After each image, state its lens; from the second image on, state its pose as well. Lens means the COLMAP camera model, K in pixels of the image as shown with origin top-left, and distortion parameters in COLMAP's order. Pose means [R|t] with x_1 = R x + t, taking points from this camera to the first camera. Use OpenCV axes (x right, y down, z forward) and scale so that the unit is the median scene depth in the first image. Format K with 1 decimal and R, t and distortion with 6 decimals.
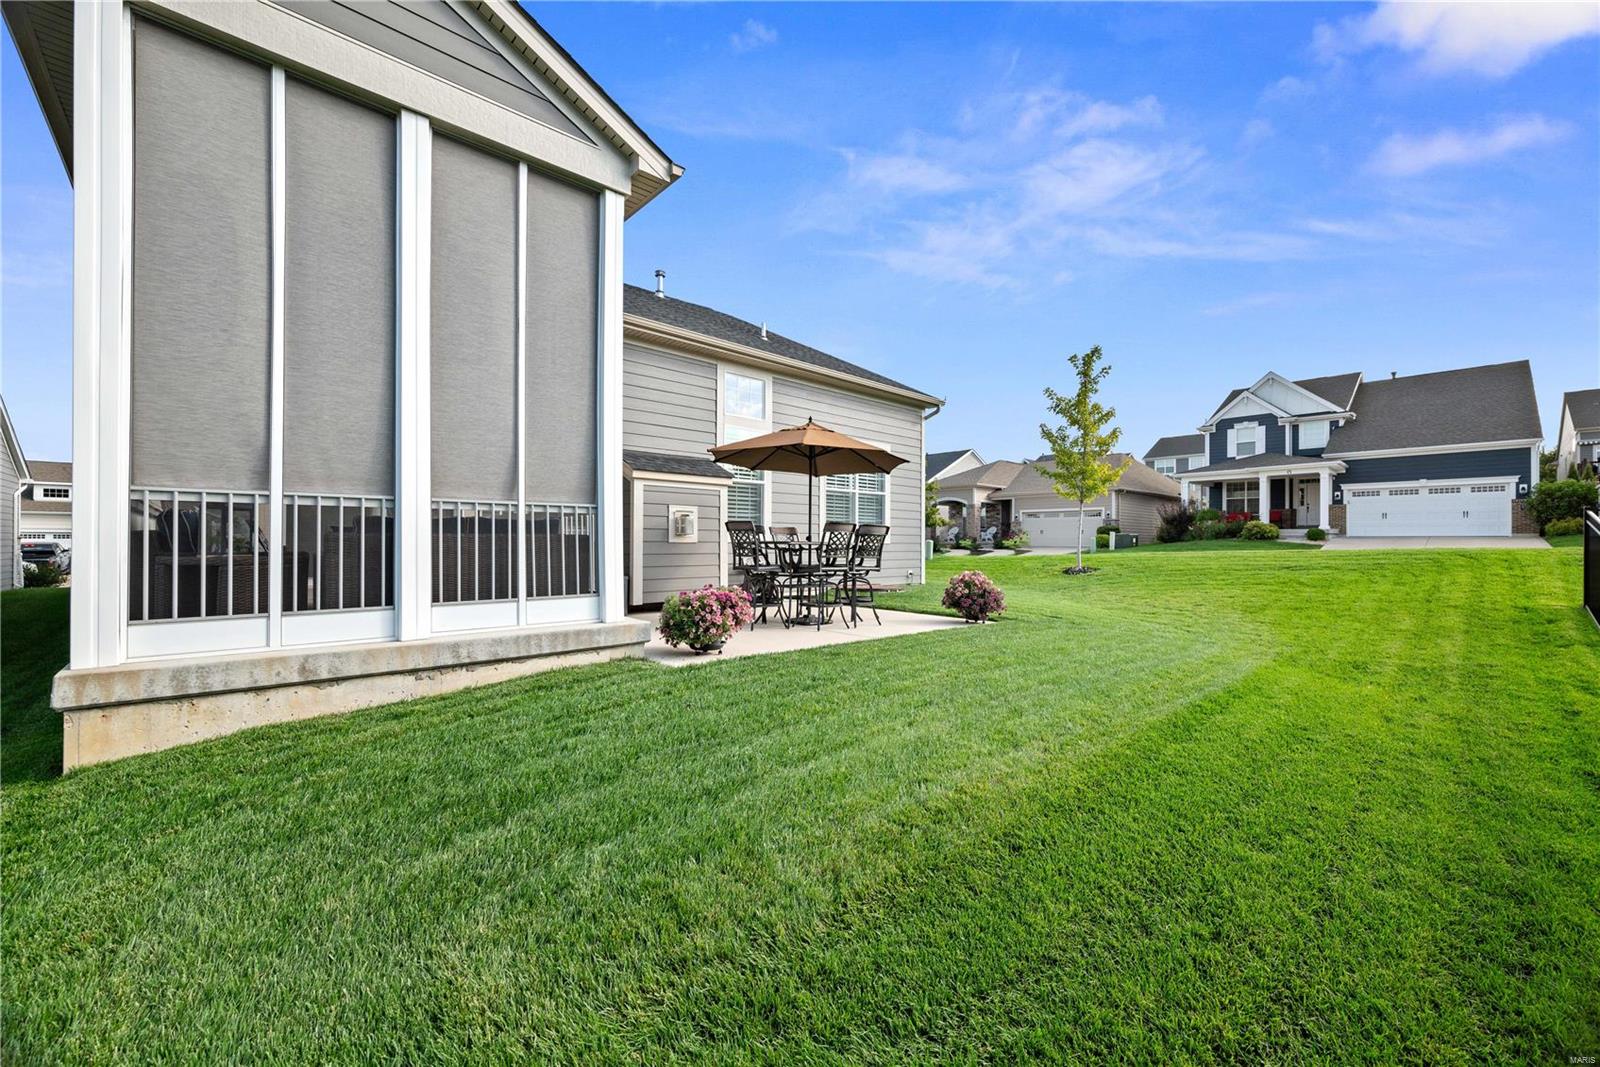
lens RADIAL K [[637.3, 0, 797.5], [0, 637.3, 540.4], [0, 0, 1]] dist [-0.000678, 0.000903]
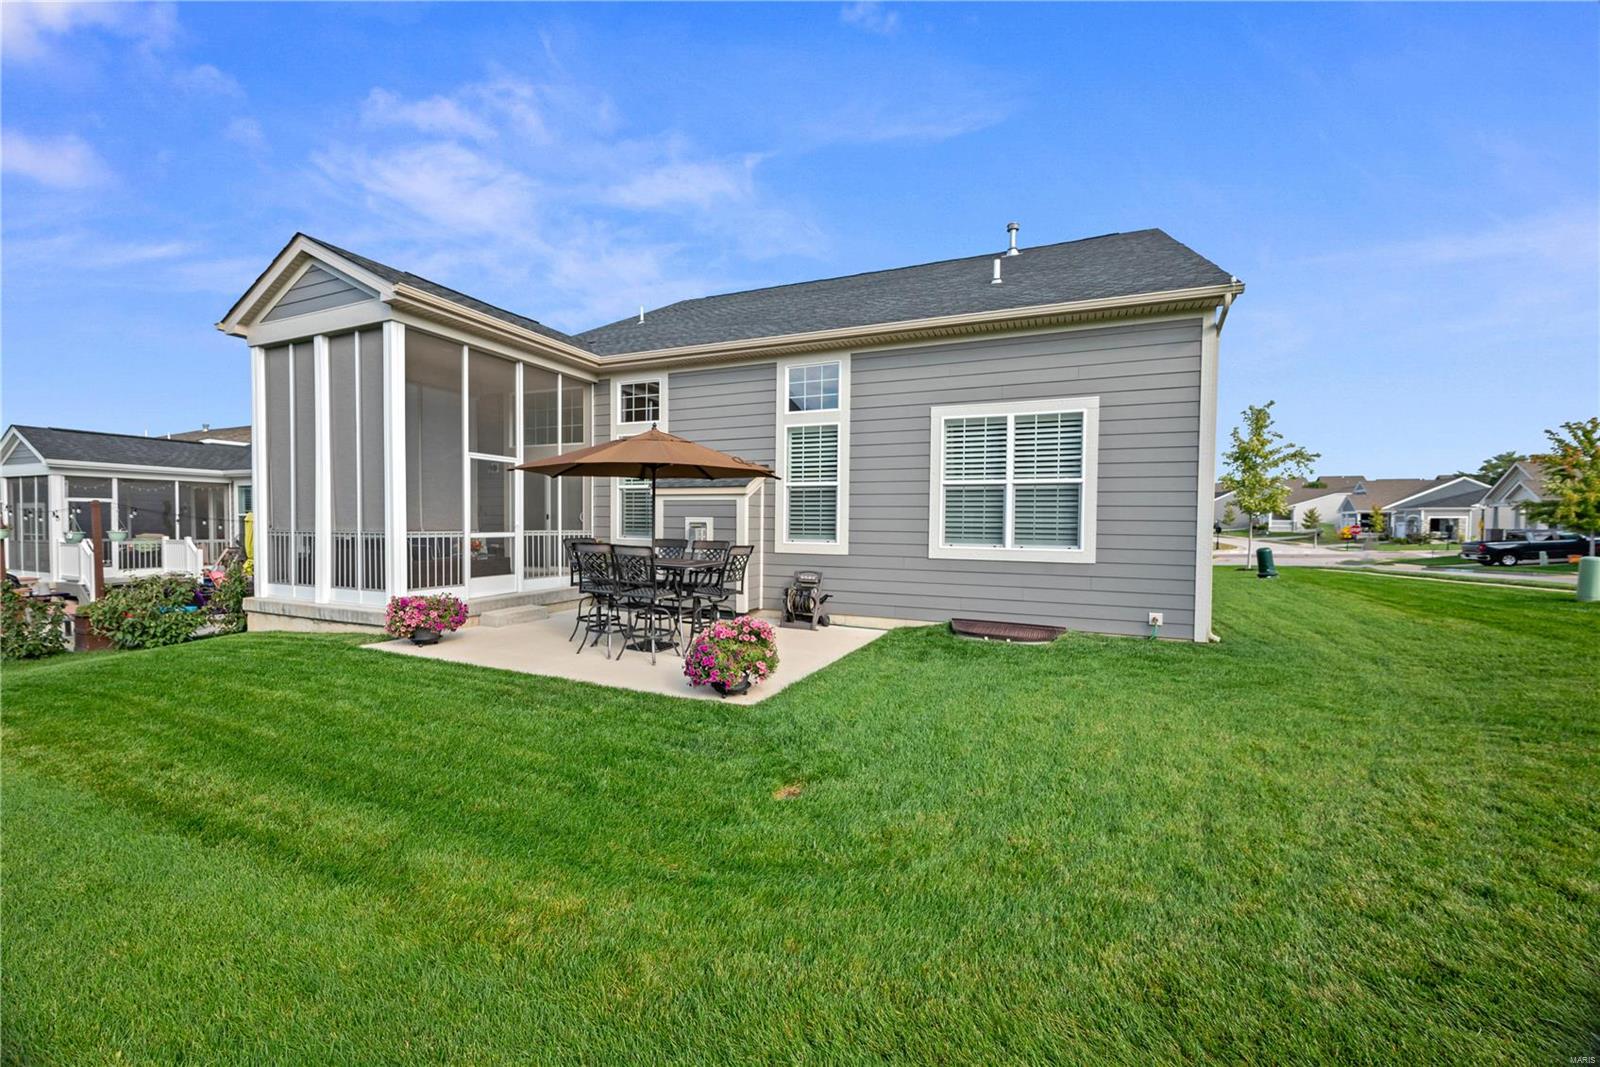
lens RADIAL K [[630.7, 0, 800.0], [0, 630.7, 533.5], [0, 0, 1]] dist [-0.005198, -0.000253]
pose [[0.397148, 0.020801, -0.917519, 1.780070], [-0.002788, 0.999766, 0.021459, -0.109352], [0.917751, -0.005964, 0.397113, 1.599789]]
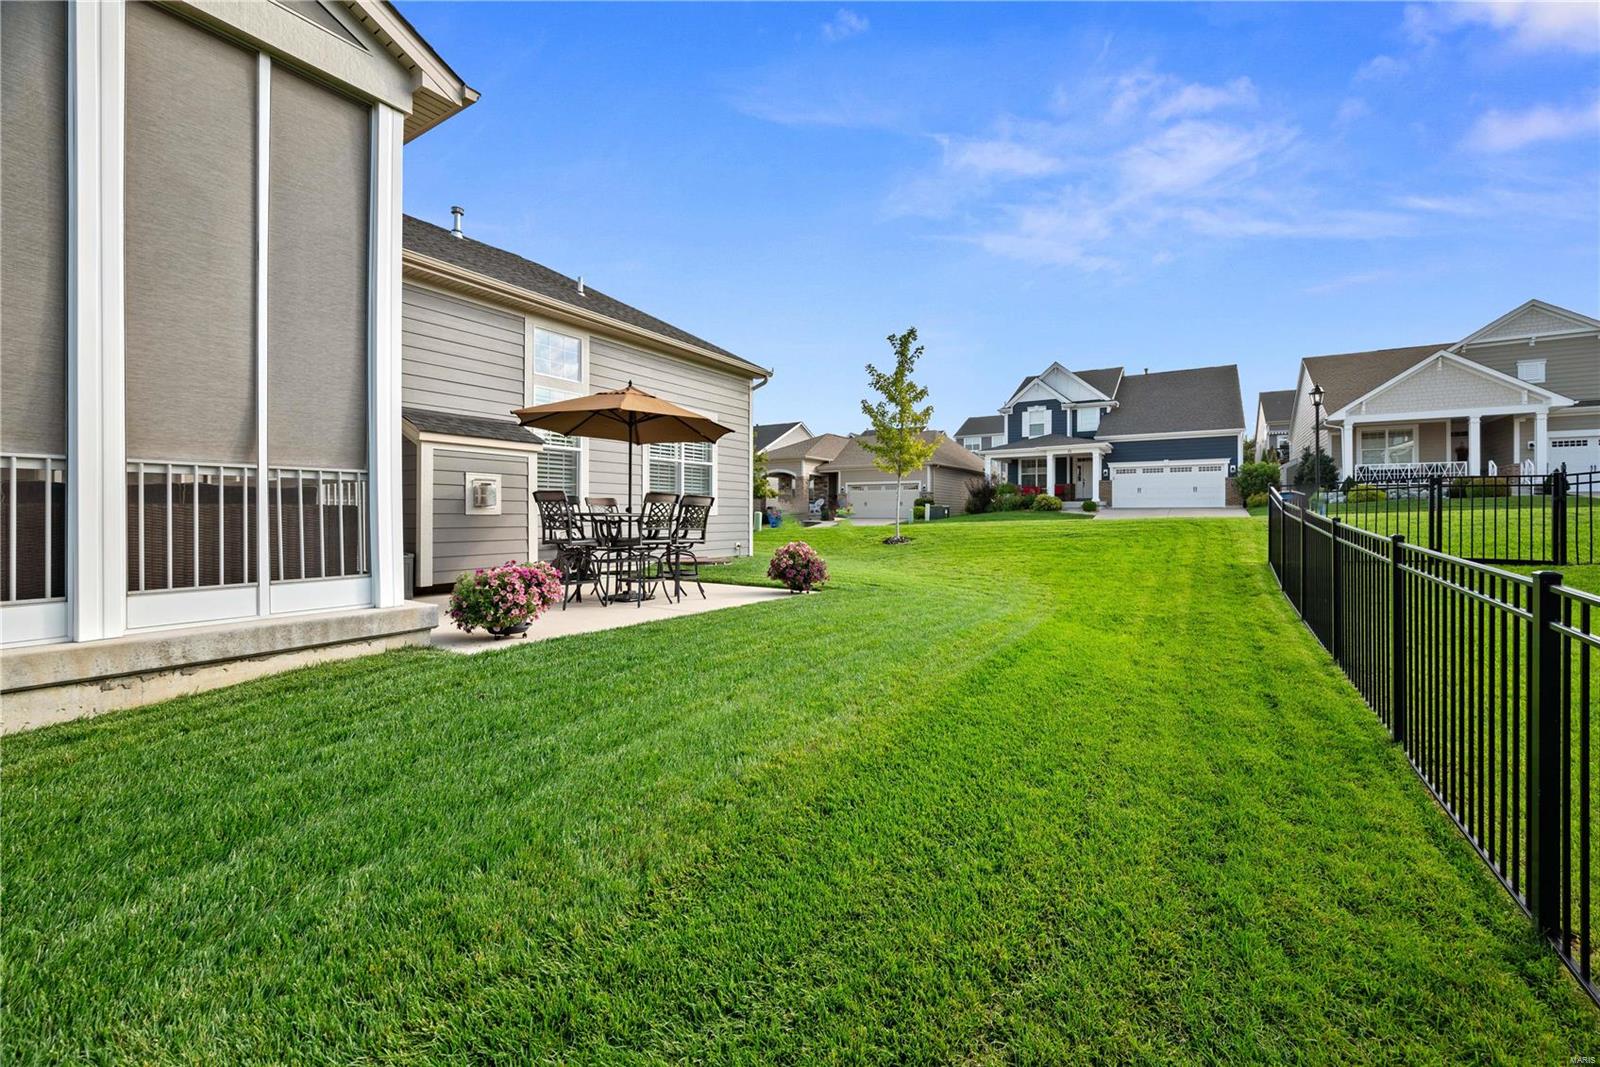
lens RADIAL K [[654.5, 0, 801.1], [0, 654.5, 512.9], [0, 0, 1]] dist [-0.000868, 0.000679]
pose [[0.964761, -0.003106, 0.263109, 0.018479], [0.003023, 0.999995, 0.000721, 0.003065], [-0.263110, 0.000100, 0.964766, 0.000441]]
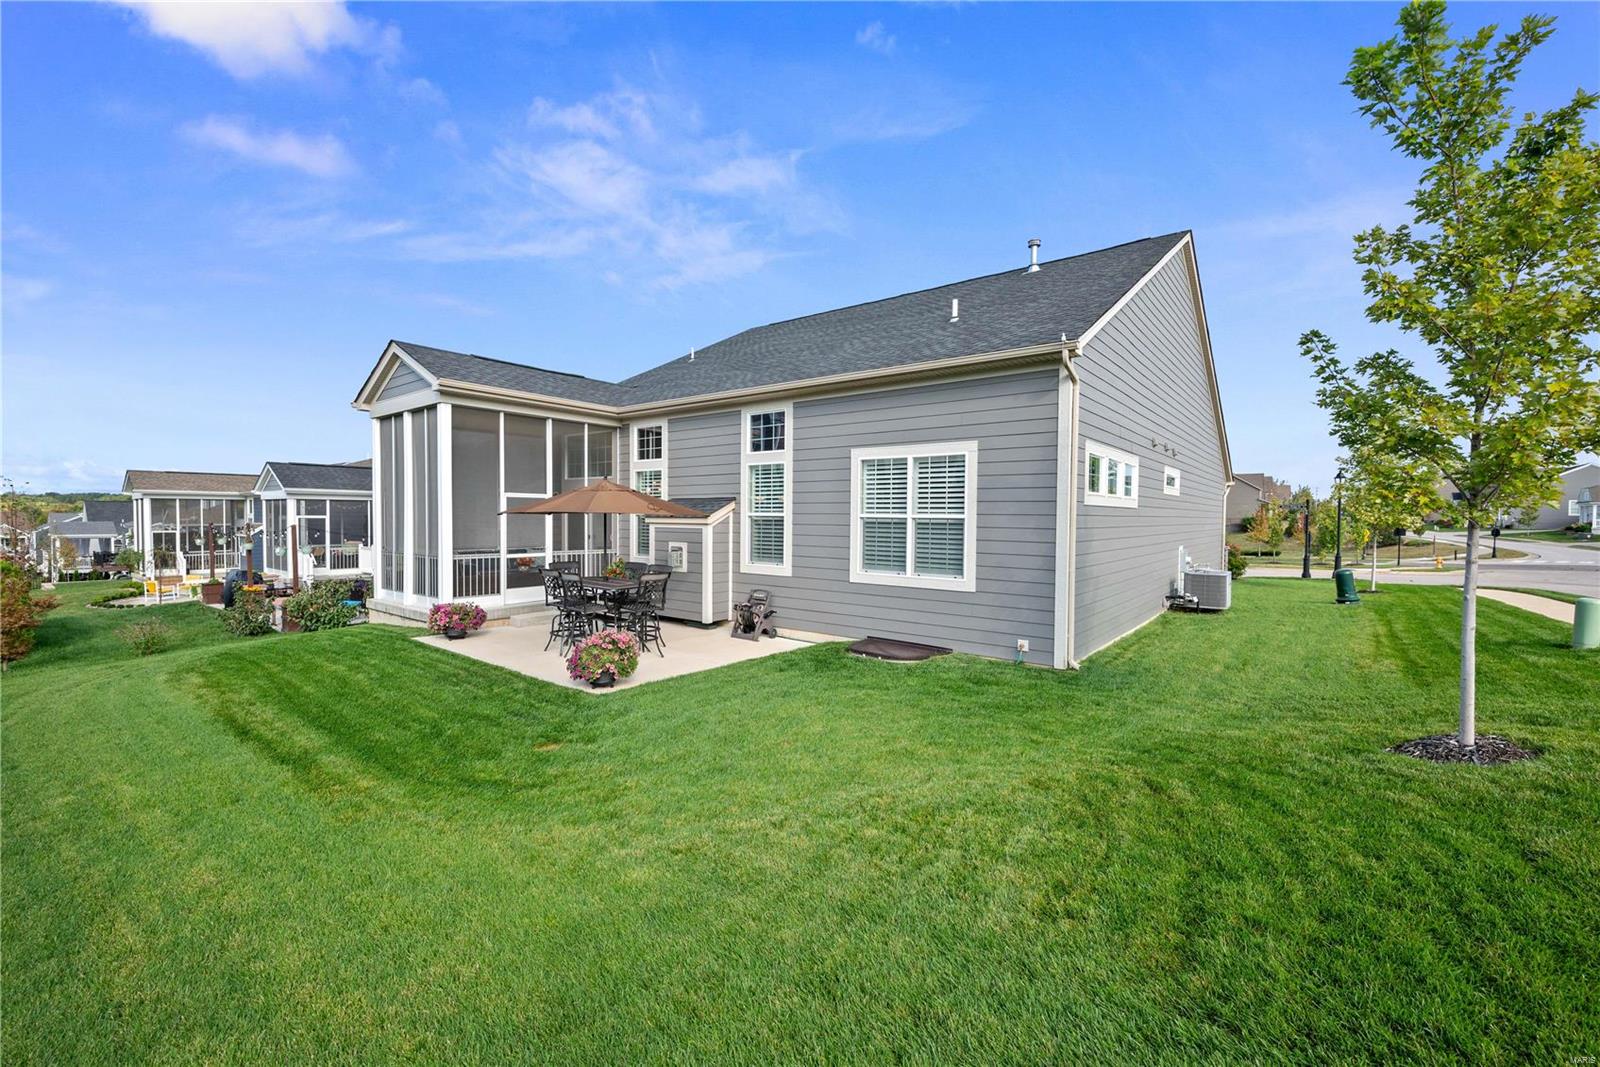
lens RADIAL K [[659.4, 0, 795.4], [0, 659.4, 529.6], [0, 0, 1]] dist [-0.008458, -0.000380]
pose [[0.151849, 0.019256, -0.988216, 2.434153], [-0.000732, 0.999812, 0.019369, -0.225924], [0.988403, -0.002218, 0.151835, 2.228407]]
